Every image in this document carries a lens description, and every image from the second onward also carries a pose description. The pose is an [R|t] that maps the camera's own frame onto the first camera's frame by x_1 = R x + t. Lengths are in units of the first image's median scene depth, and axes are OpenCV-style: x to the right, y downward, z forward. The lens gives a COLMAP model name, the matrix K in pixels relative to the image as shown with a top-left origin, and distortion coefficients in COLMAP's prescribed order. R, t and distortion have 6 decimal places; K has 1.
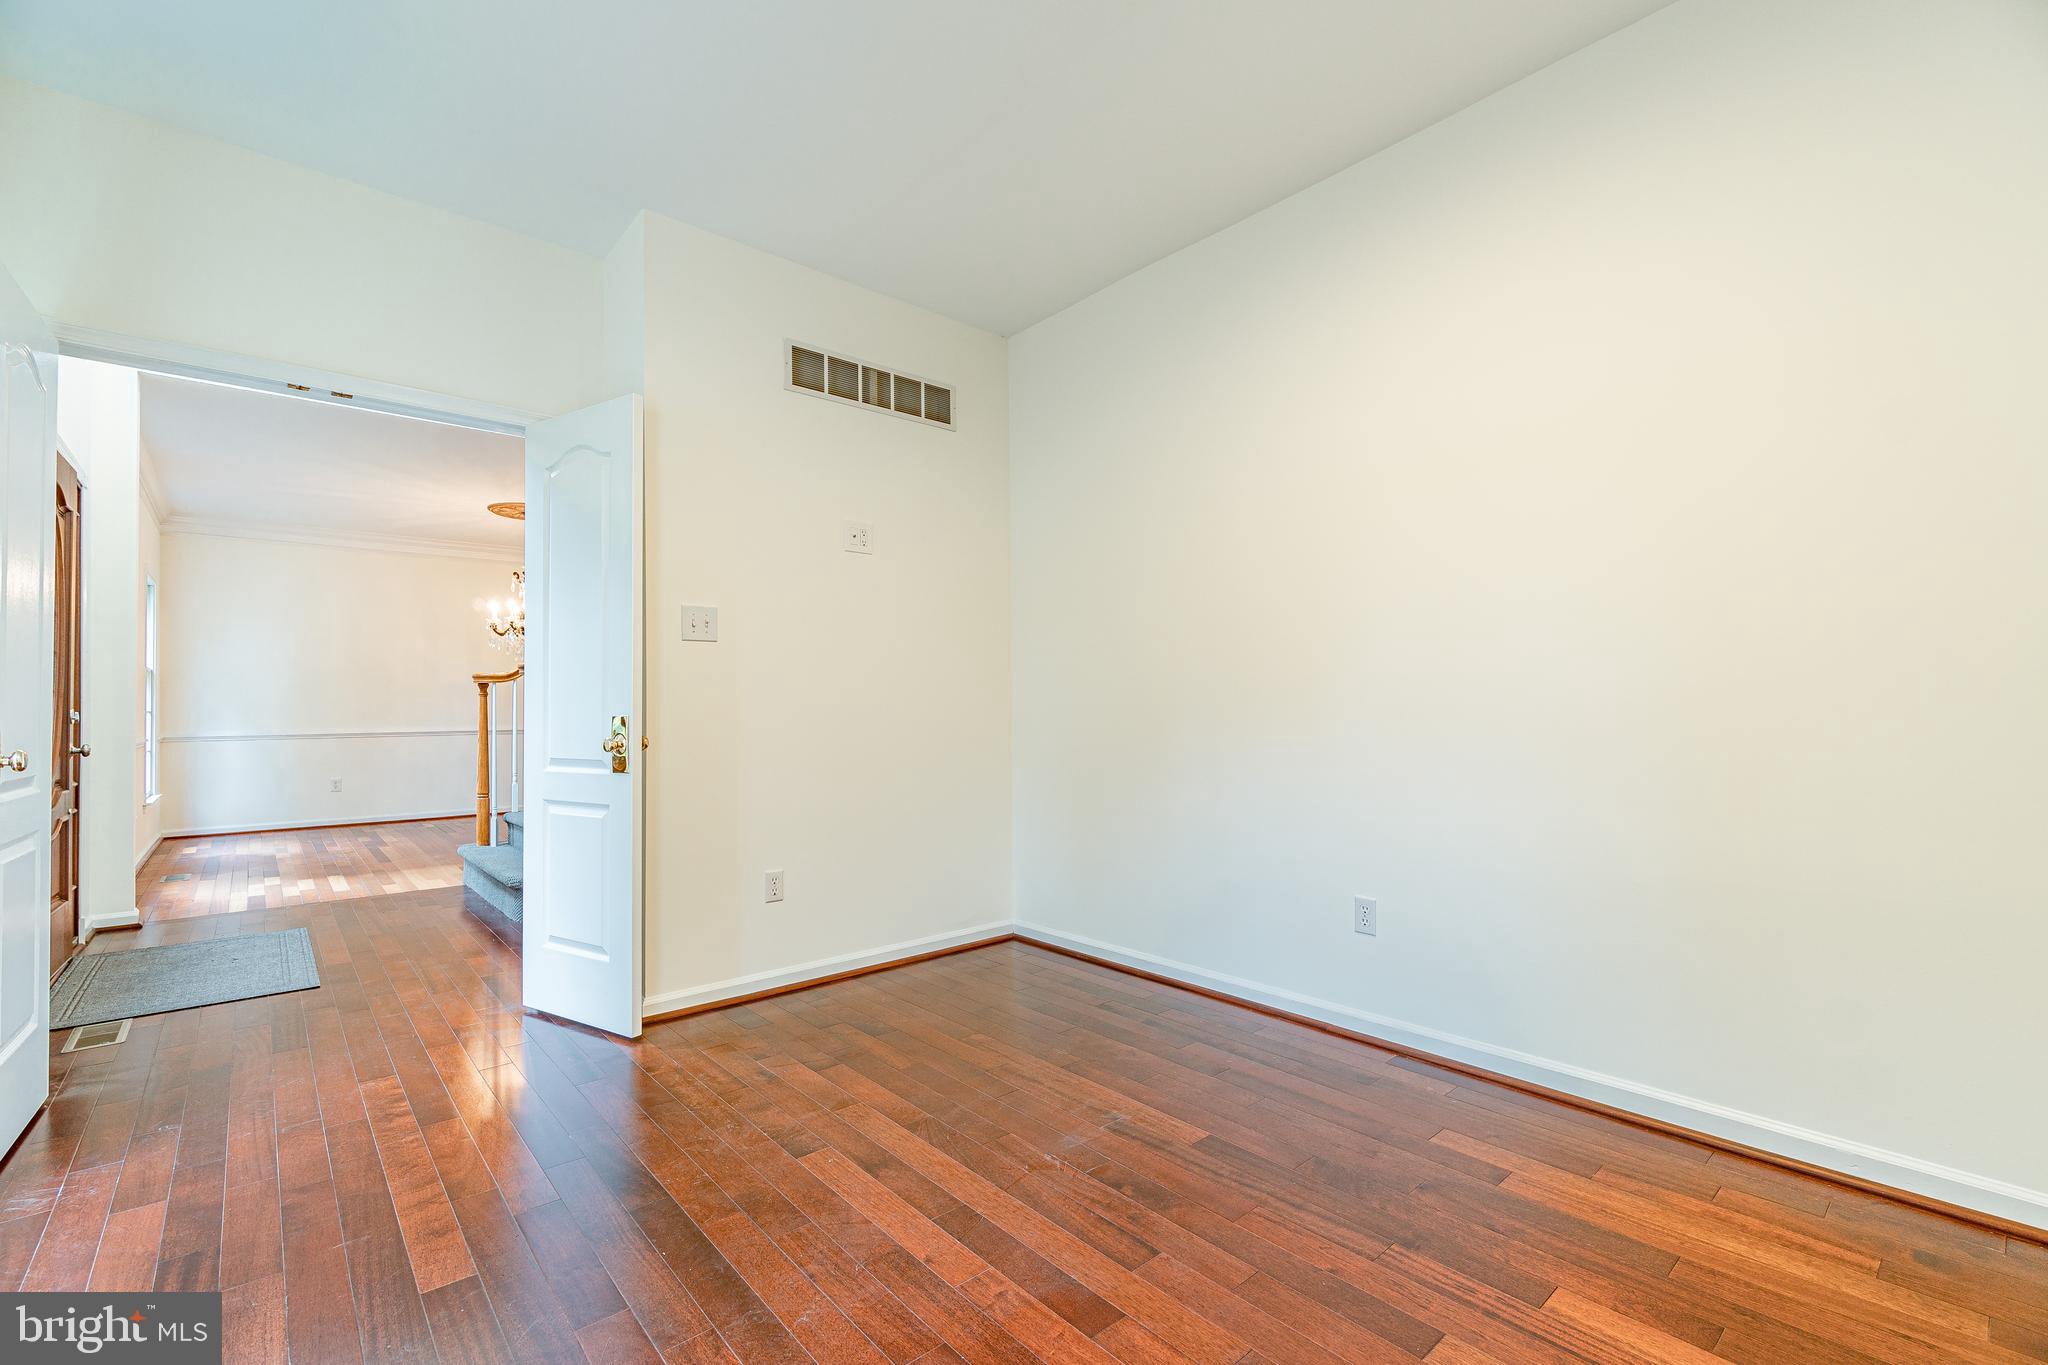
lens RADIAL K [[877.6, 0, 1024.0], [0, 877.6, 682.5], [0, 0, 1]] dist [-0.000071, -0.000084]
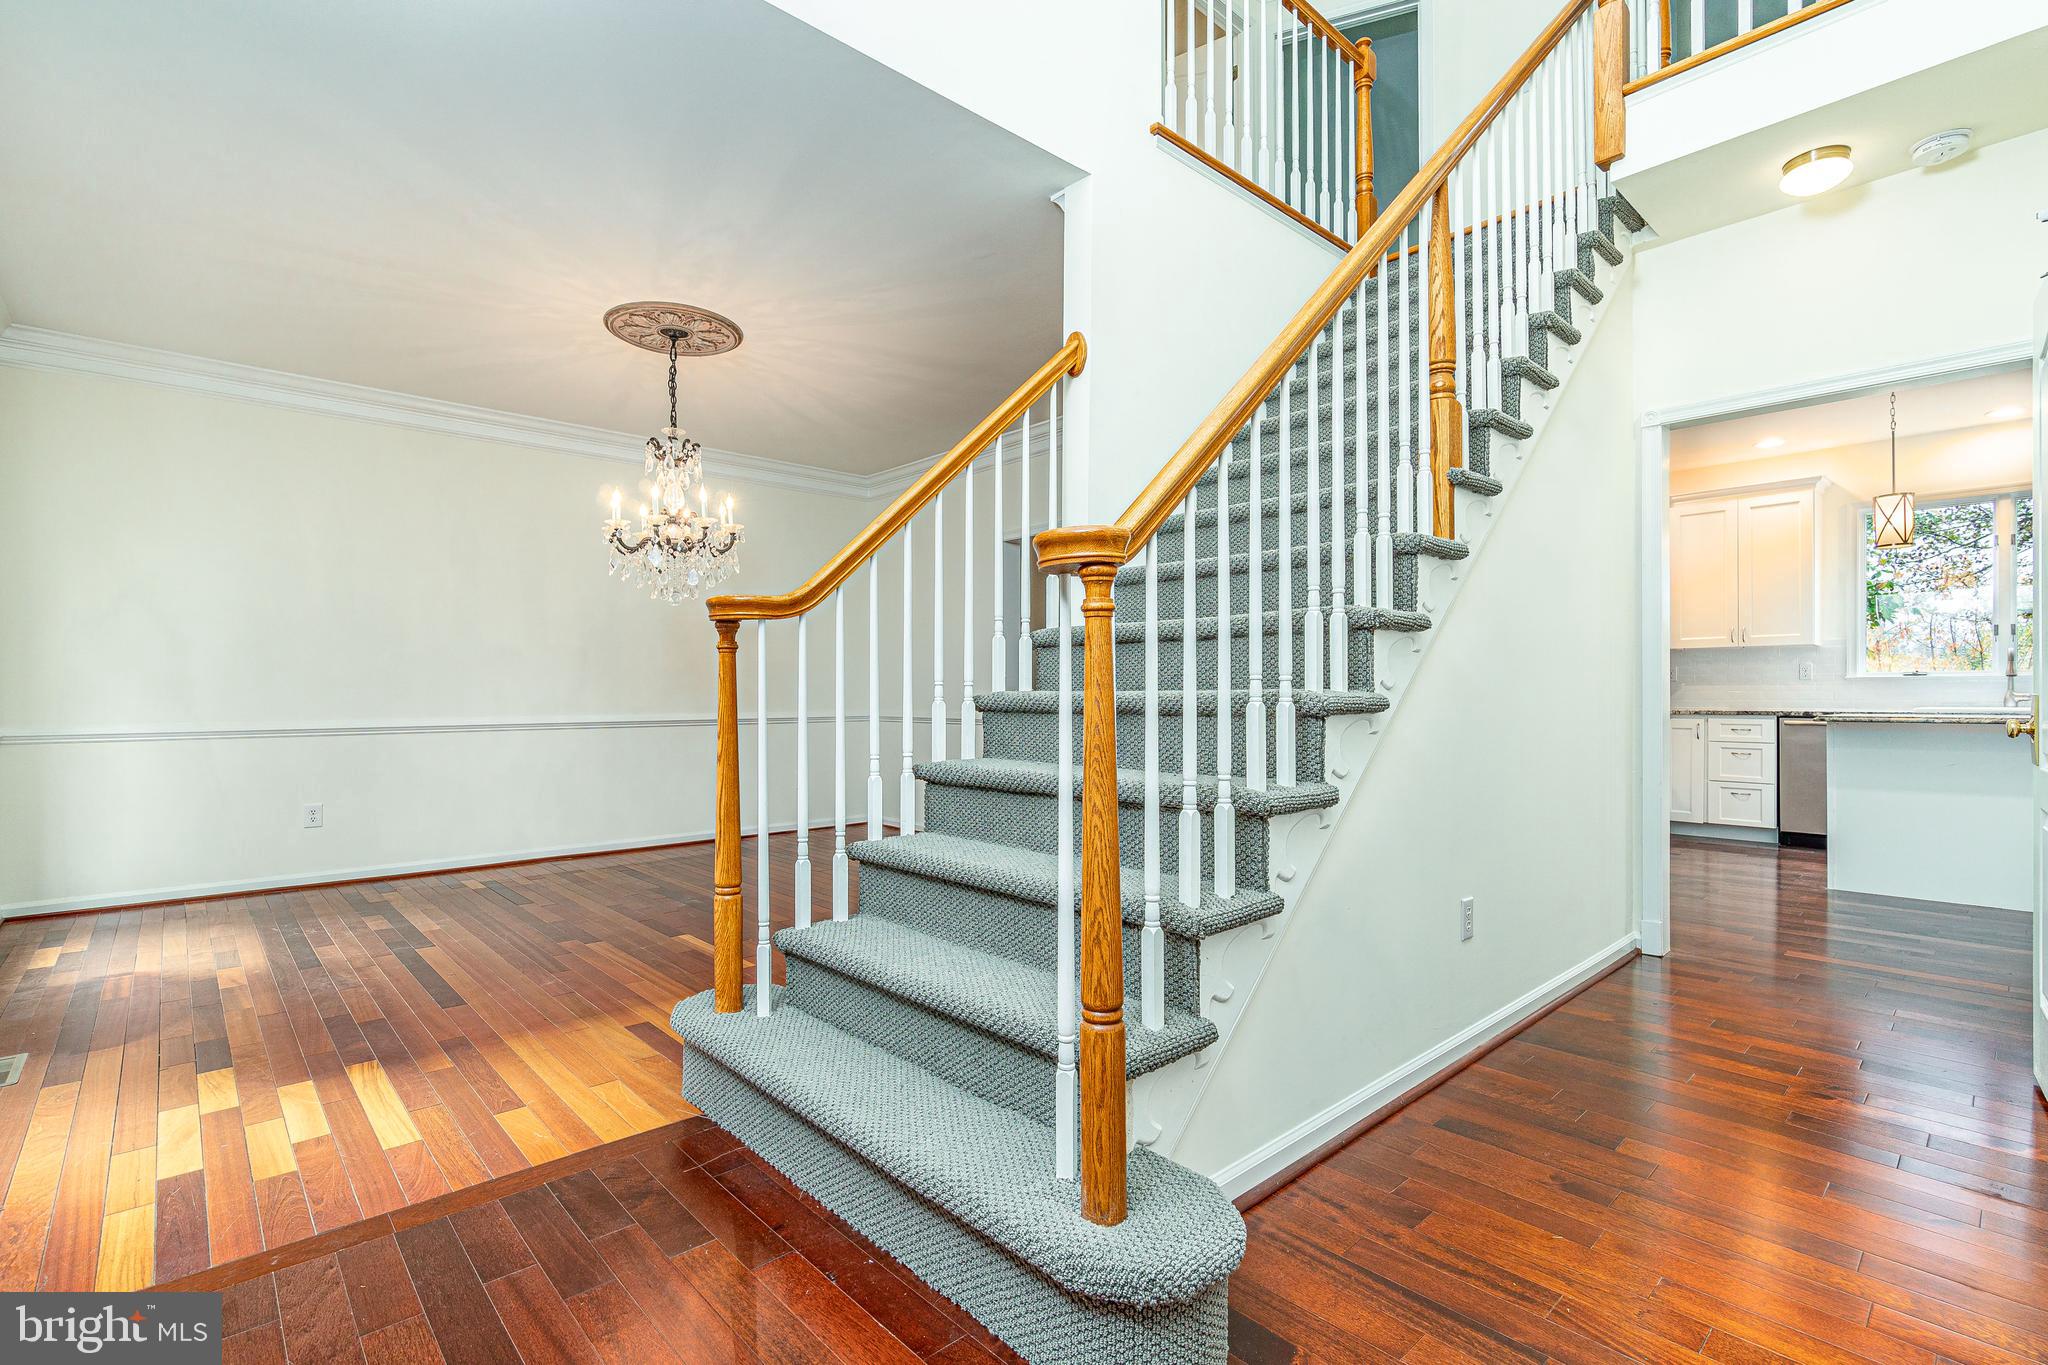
lens RADIAL K [[928.5, 0, 1020.7], [0, 928.5, 672.0], [0, 0, 1]] dist [0.000365, -0.000357]
pose [[0.999780, 0.001844, 0.020907, -0.429396], [-0.002014, 0.999965, 0.008122, 0.019028], [-0.020892, -0.008162, 0.999748, 0.489476]]
